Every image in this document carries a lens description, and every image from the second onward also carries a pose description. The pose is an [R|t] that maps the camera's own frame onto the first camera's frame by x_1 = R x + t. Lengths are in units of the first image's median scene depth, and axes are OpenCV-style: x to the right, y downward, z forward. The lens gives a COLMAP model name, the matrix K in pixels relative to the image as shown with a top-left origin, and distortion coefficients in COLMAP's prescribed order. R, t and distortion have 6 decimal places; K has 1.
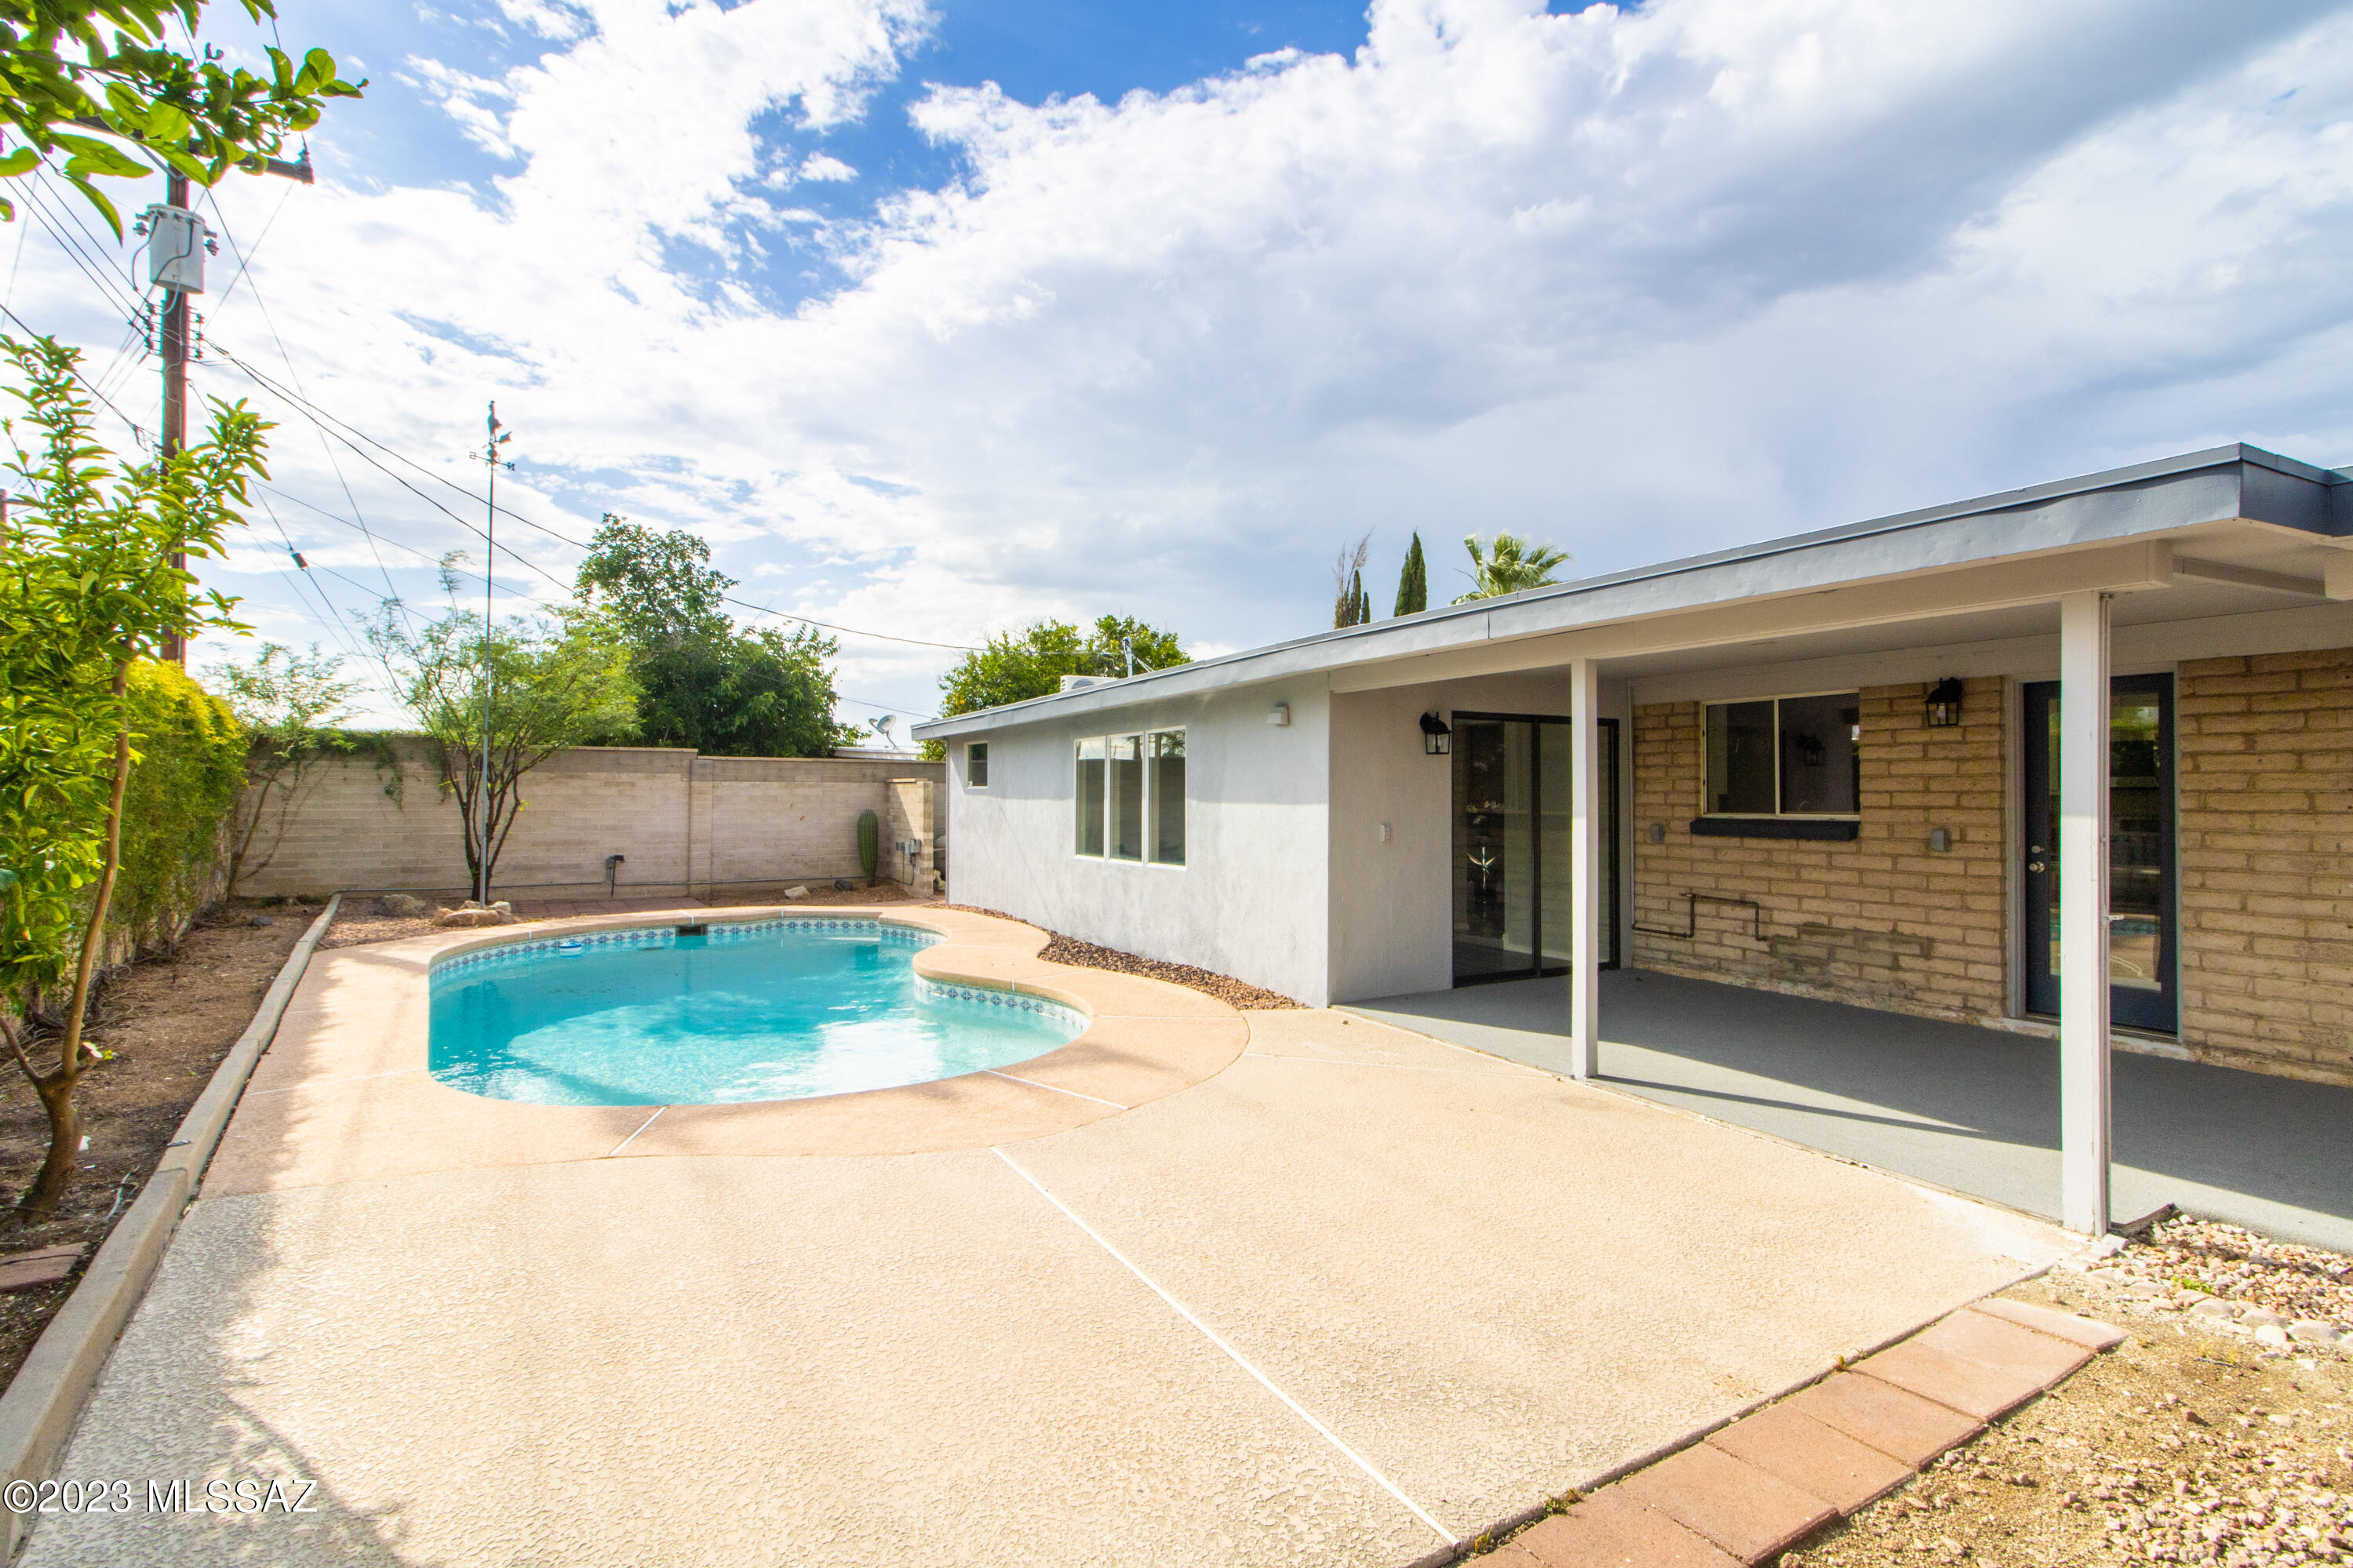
lens RADIAL K [[1093.8, 0, 1204.2], [0, 1093.8, 770.4], [0, 0, 1]] dist [0.005213, 0.001234]
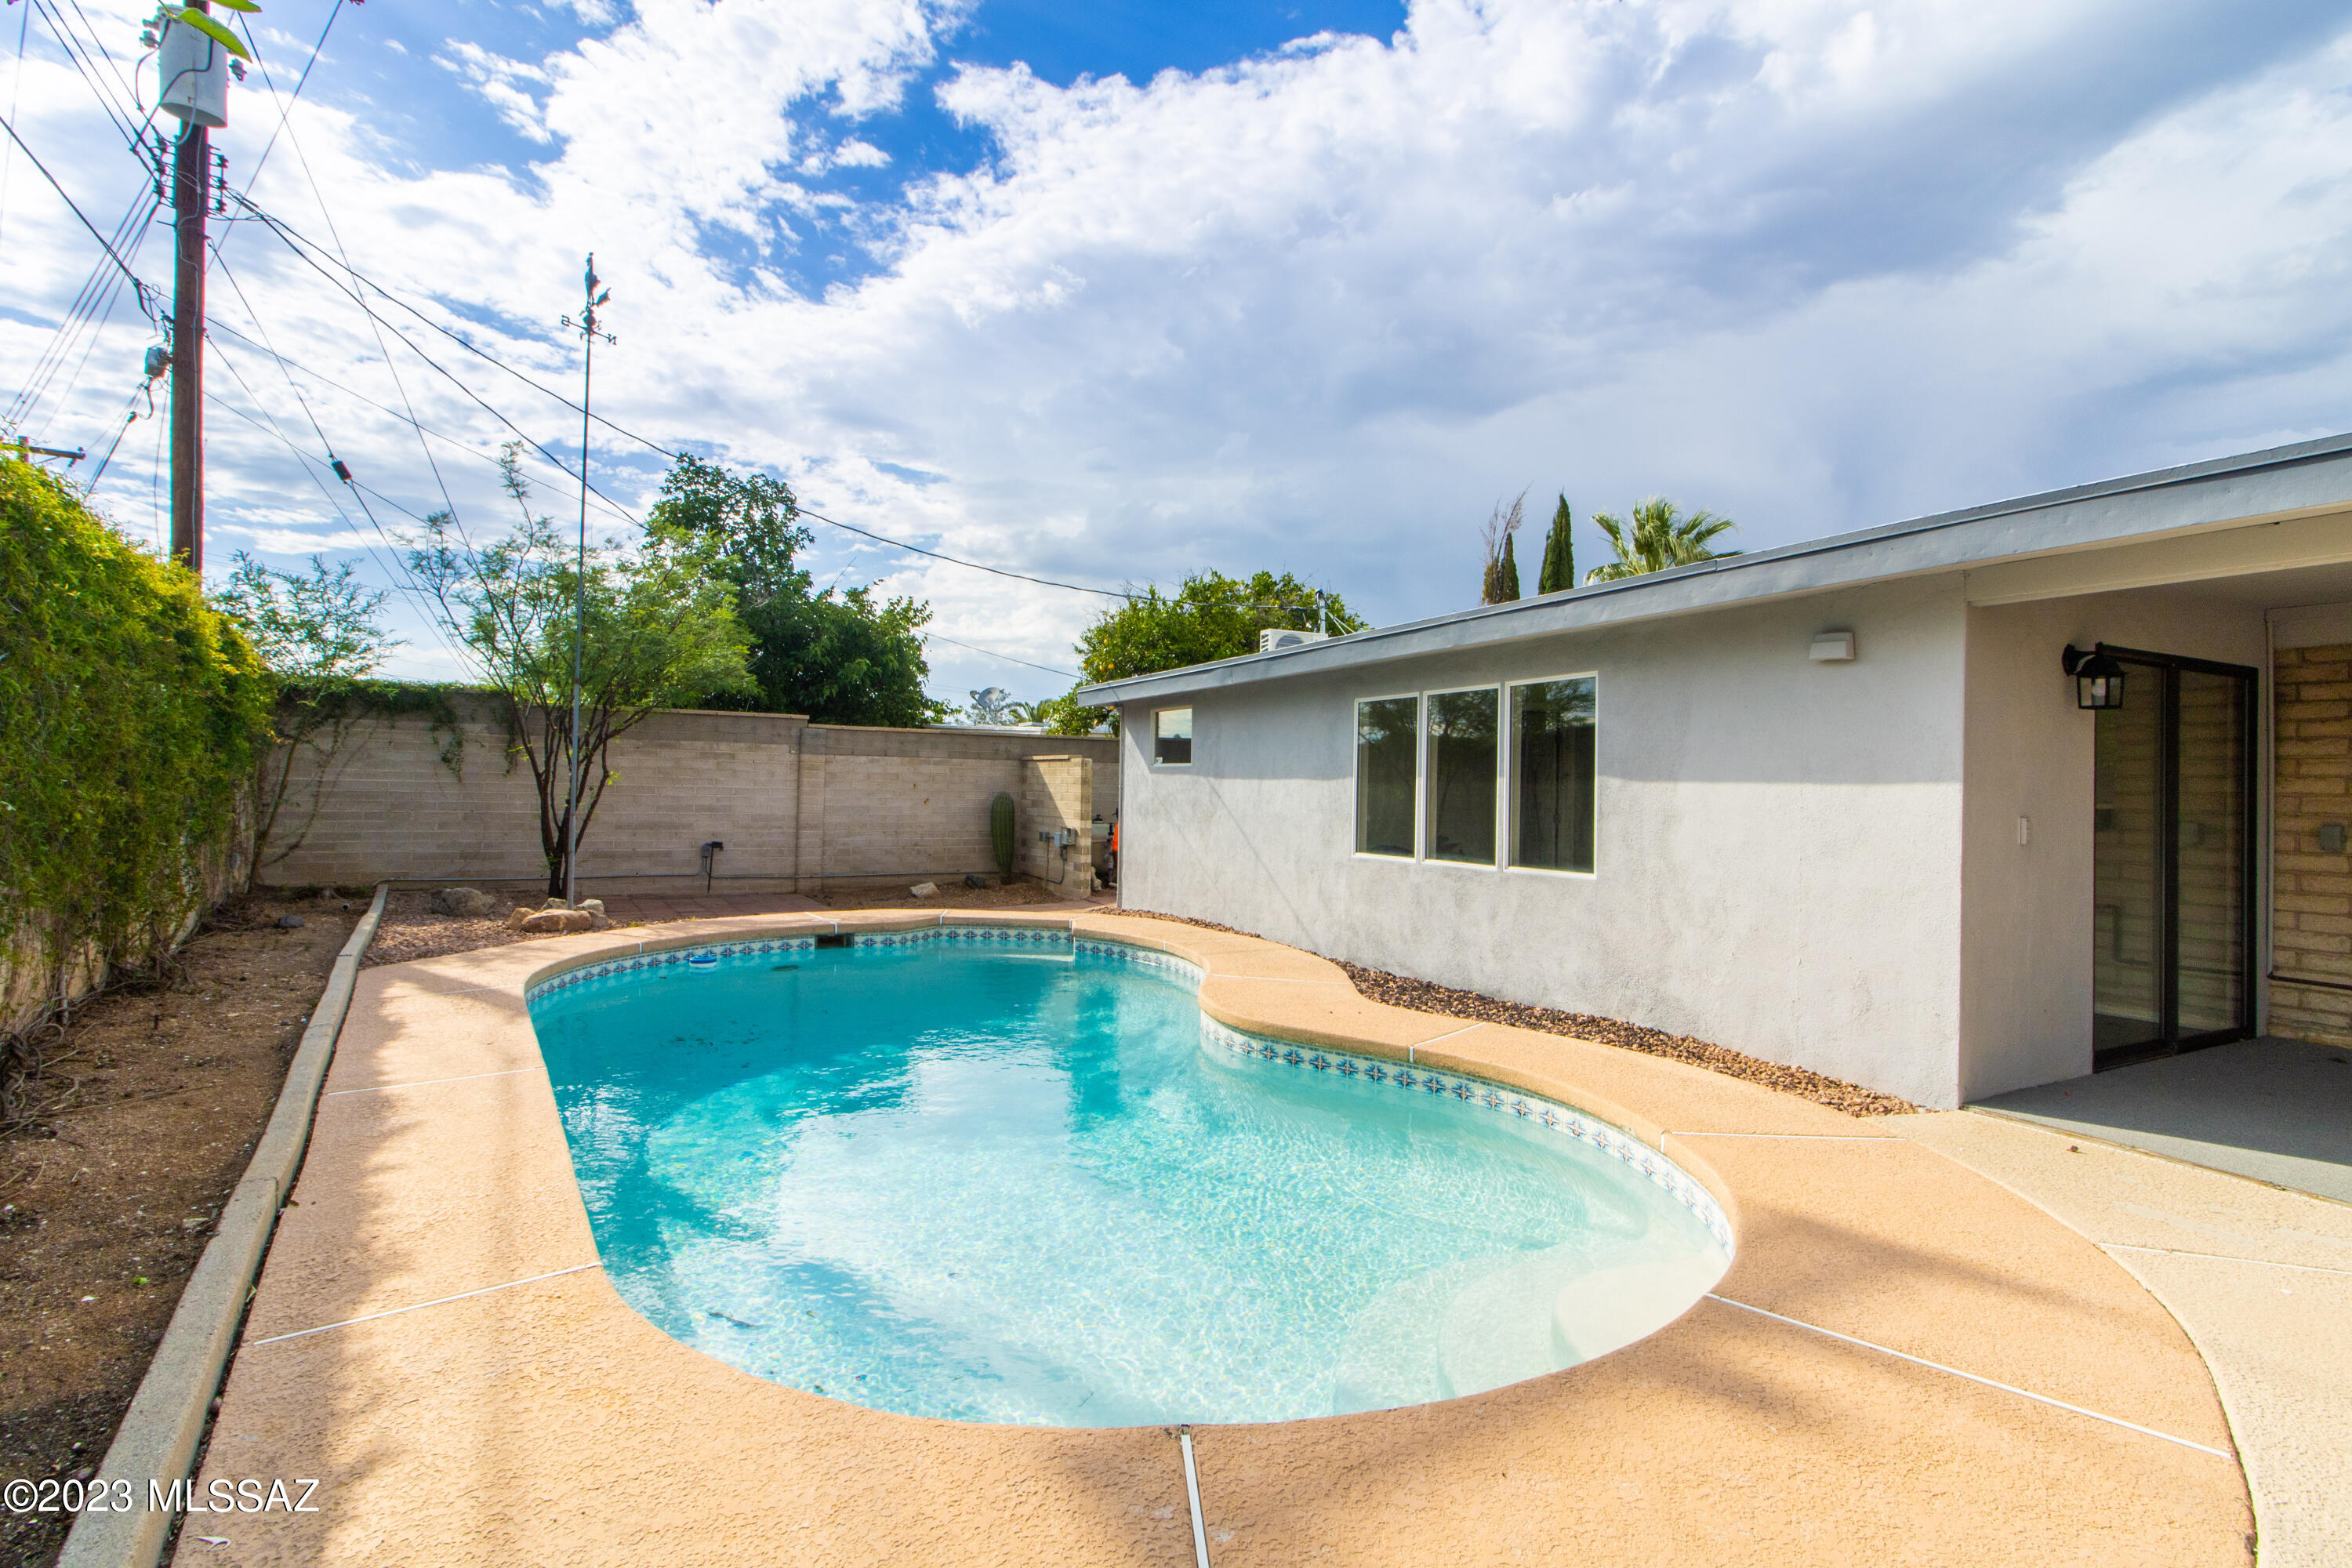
lens RADIAL K [[1093.5, 0, 1198.4], [0, 1093.5, 768.7], [0, 0, 1]] dist [0.005213, 0.001234]
pose [[0.999660, 0.014421, -0.021747, -0.141279], [-0.014319, 0.999886, 0.004811, 0.011981], [0.021813, -0.004498, 0.999752, 0.167367]]
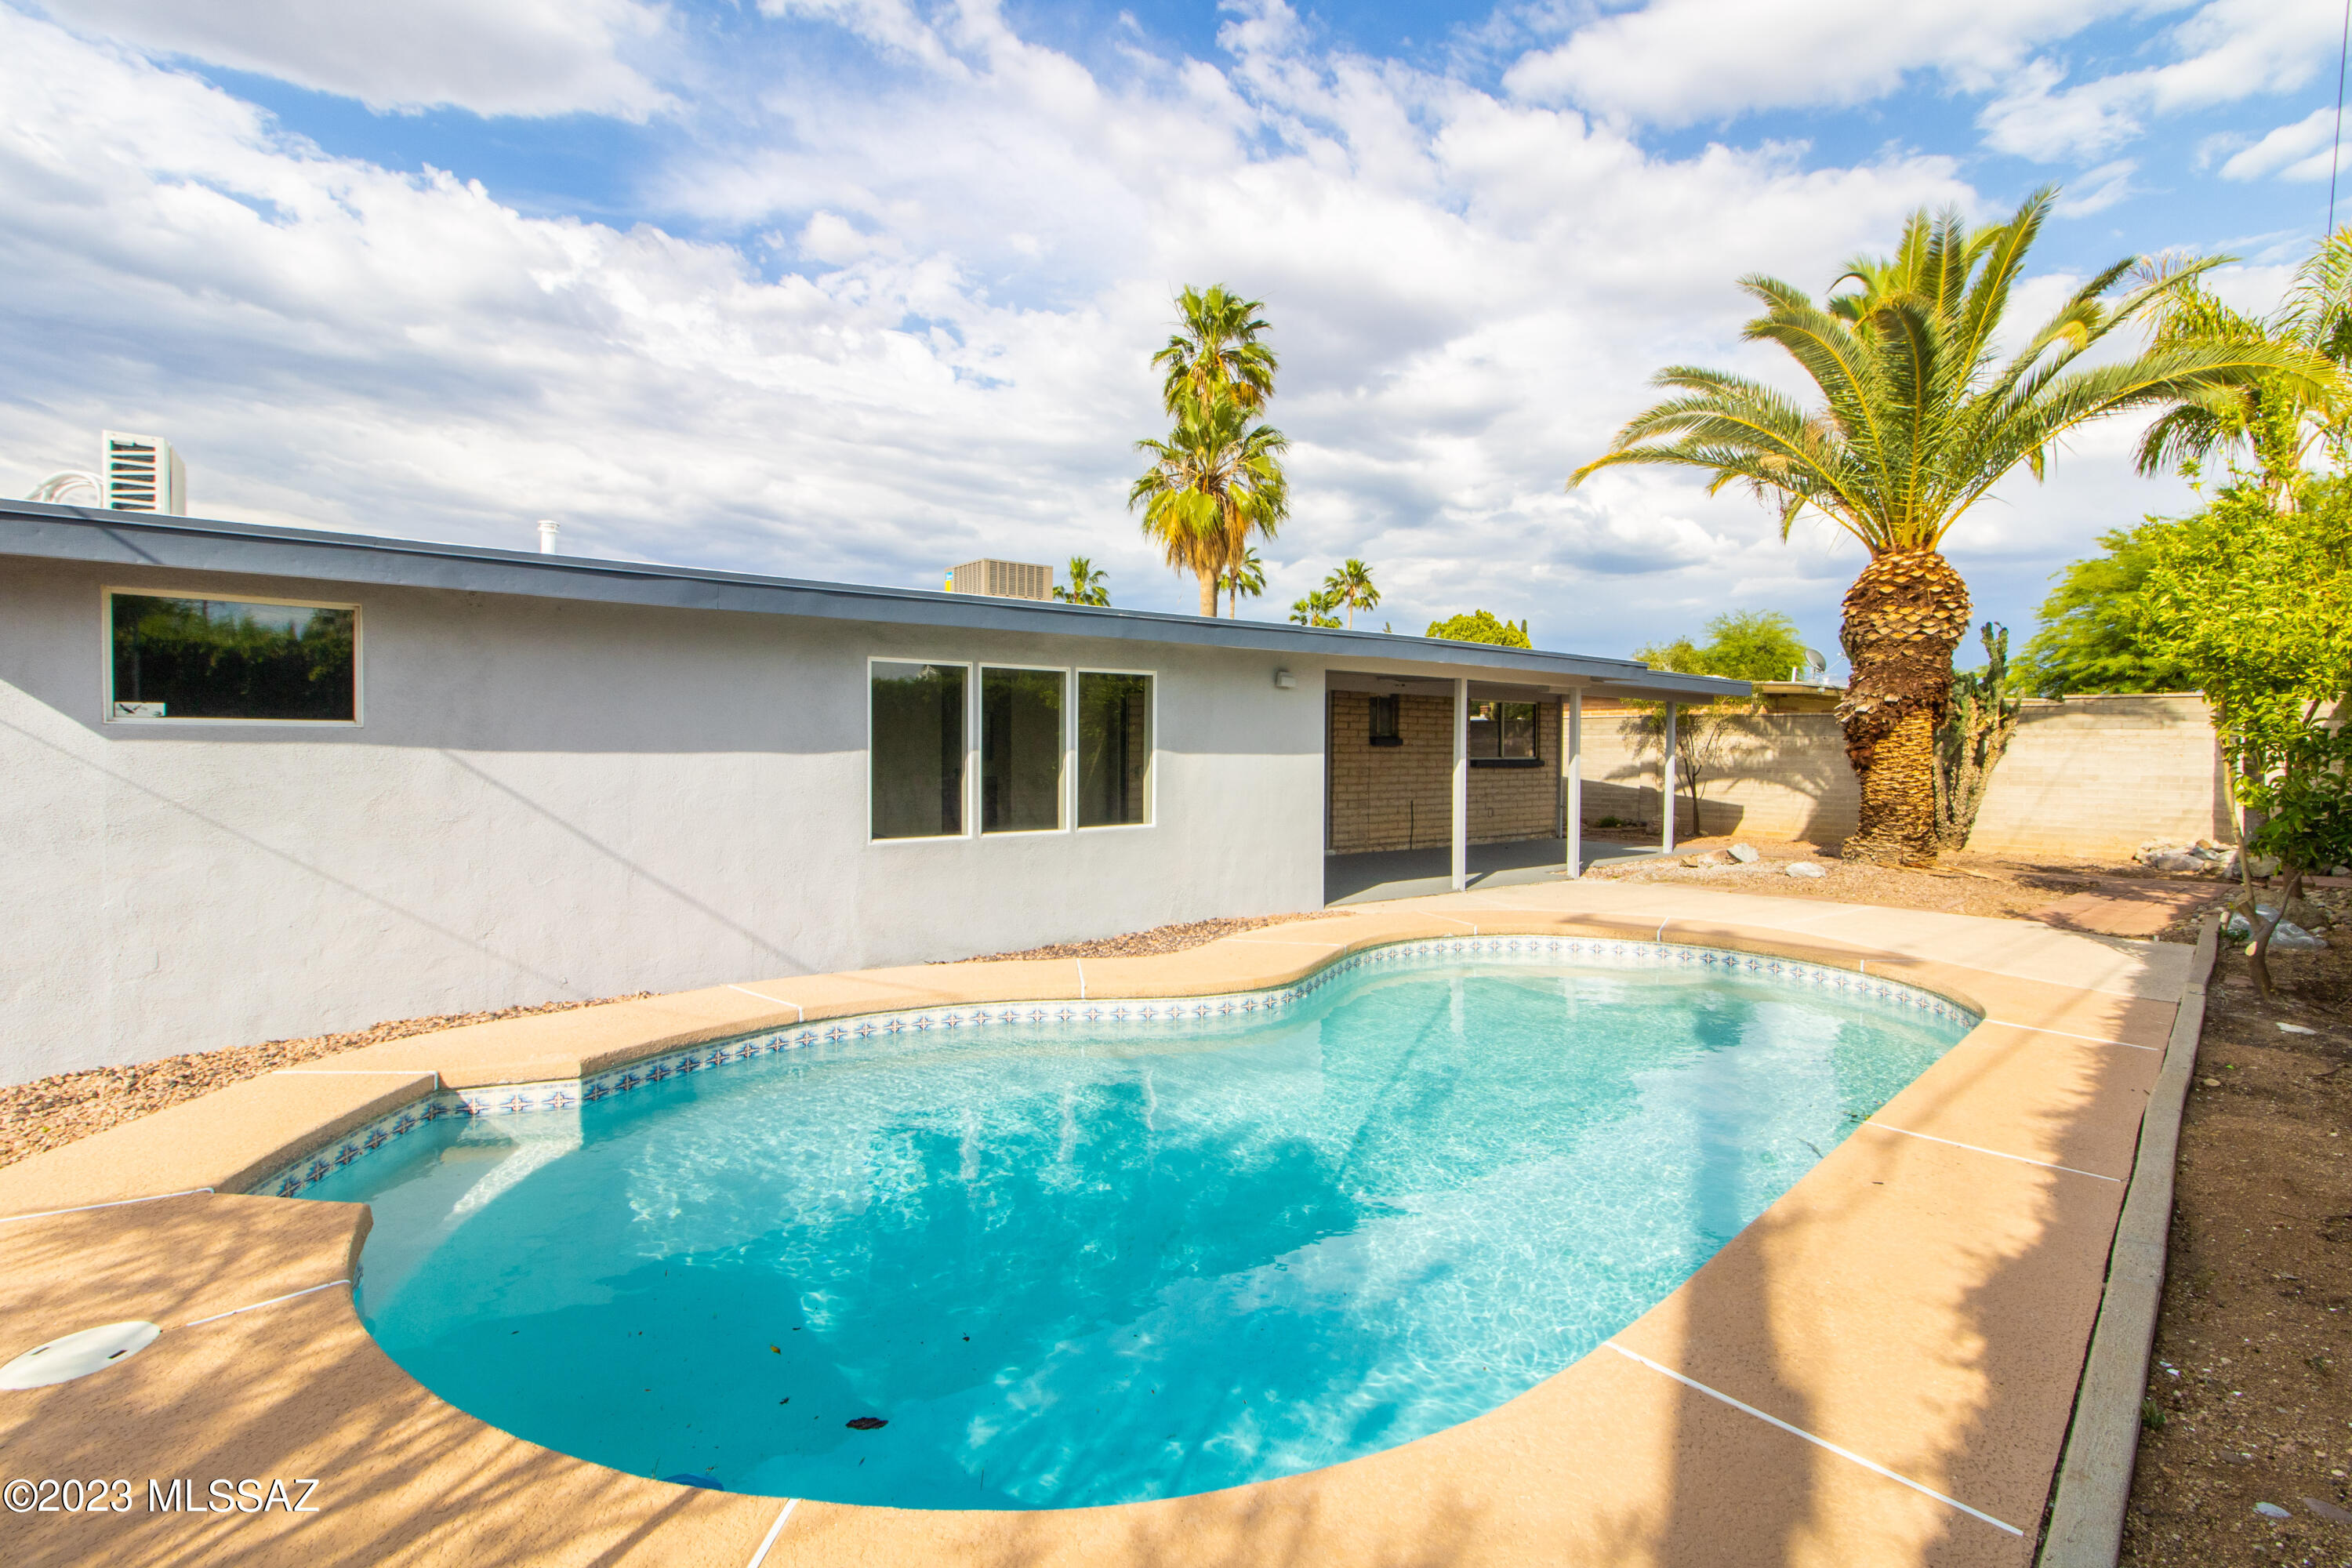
lens RADIAL K [[1093.5, 0, 1185.0], [0, 1093.5, 780.0], [0, 0, 1]] dist [0.005213, 0.001234]
pose [[-0.166593, -0.033831, 0.985445, -0.520352], [-0.028313, 0.999163, 0.029515, 0.012668], [-0.985619, -0.022984, -0.167411, 0.626988]]
